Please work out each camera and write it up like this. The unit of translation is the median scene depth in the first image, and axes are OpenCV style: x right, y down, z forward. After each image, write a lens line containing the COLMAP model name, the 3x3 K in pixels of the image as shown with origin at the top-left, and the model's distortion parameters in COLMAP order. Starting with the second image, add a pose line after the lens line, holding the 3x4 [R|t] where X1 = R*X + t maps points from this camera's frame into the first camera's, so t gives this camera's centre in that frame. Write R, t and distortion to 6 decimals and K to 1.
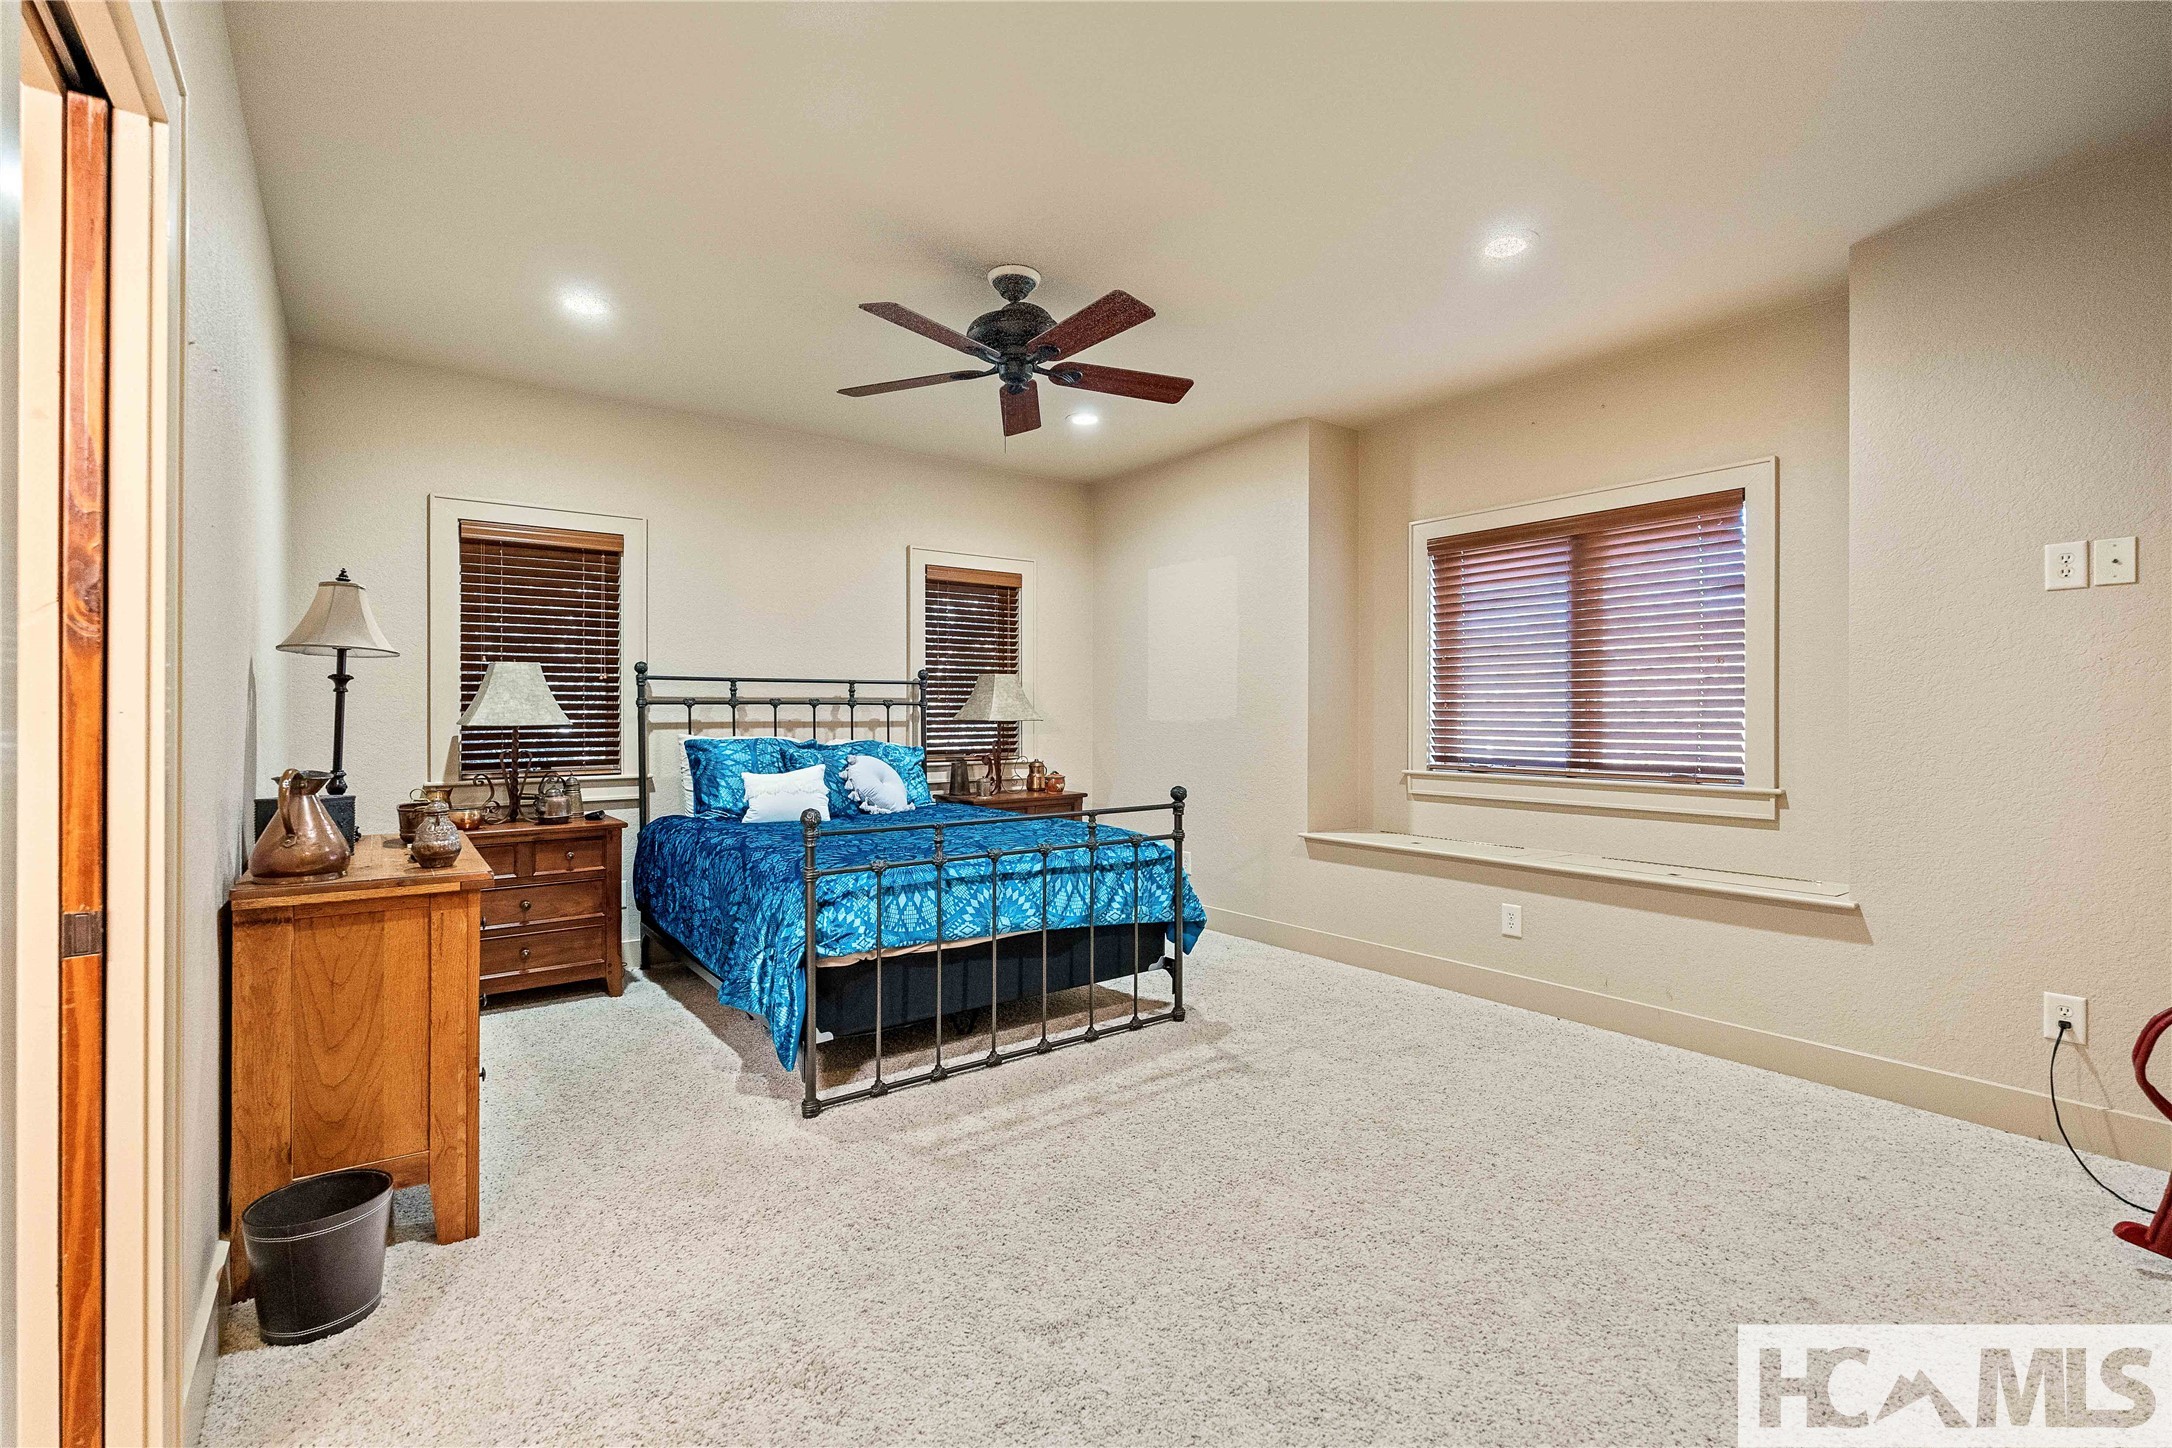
lens RADIAL K [[968.3, 0, 1070.0], [0, 968.3, 728.6], [0, 0, 1]] dist [-0.000403, -0.000348]
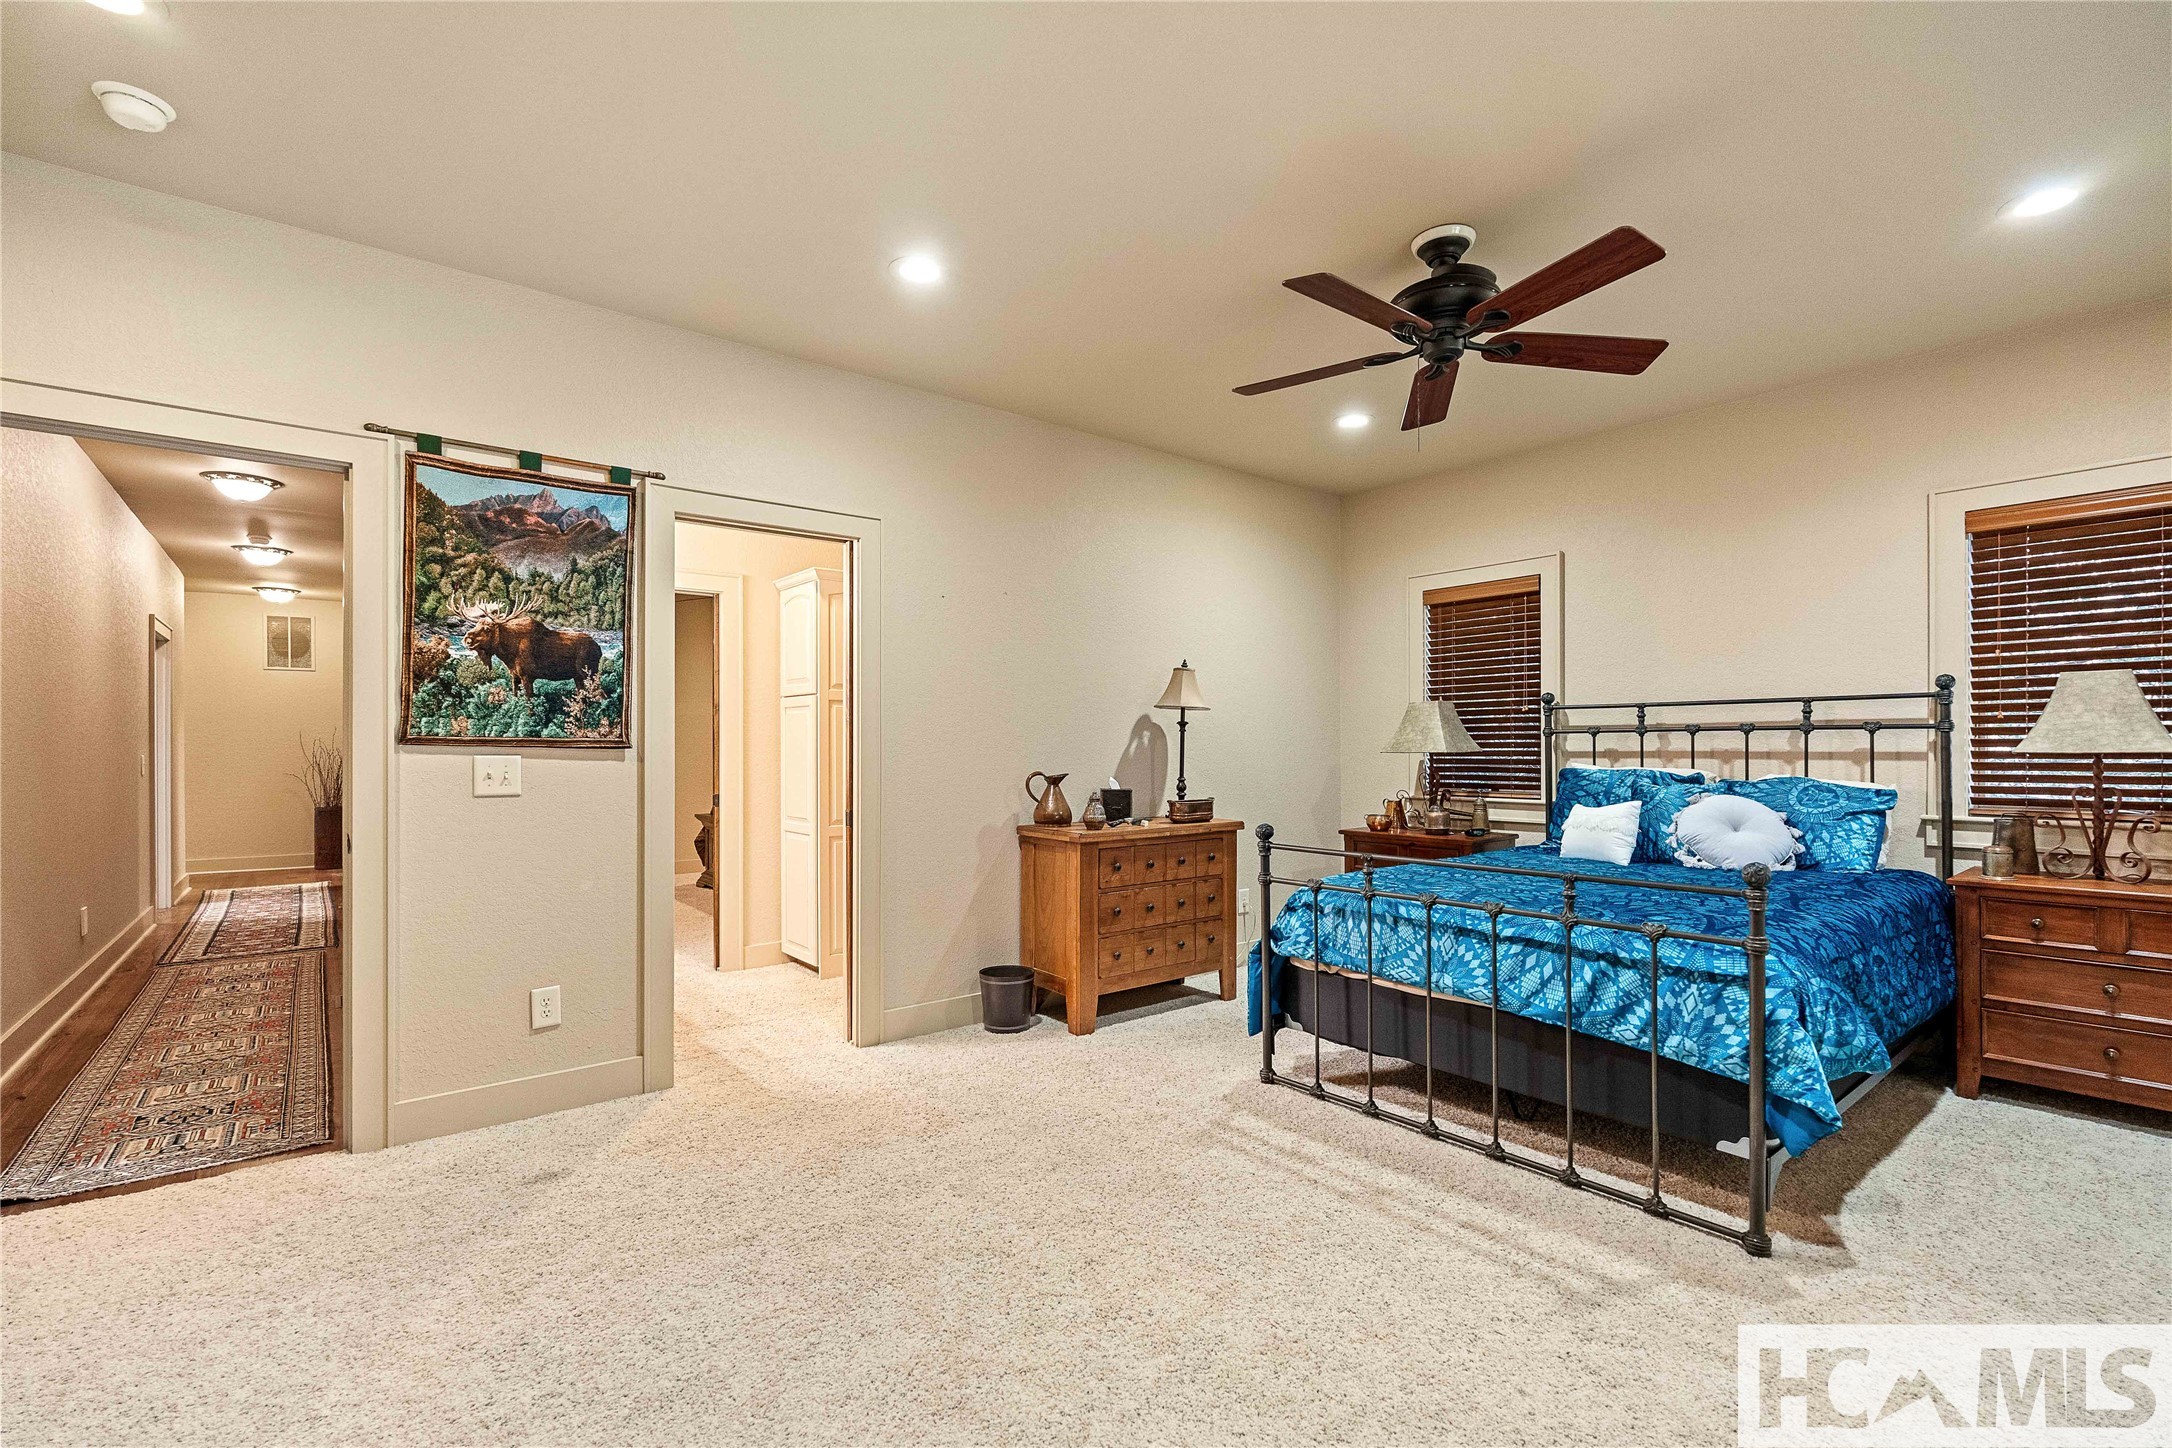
lens RADIAL K [[968.3, 0, 1072.4], [0, 968.3, 720.3], [0, 0, 1]] dist [-0.000403, -0.000348]
pose [[0.024641, -0.023547, -0.999419, 0.712305], [-0.010048, 0.999666, -0.023800, -0.011282], [0.999646, 0.010629, 0.024396, 0.559898]]
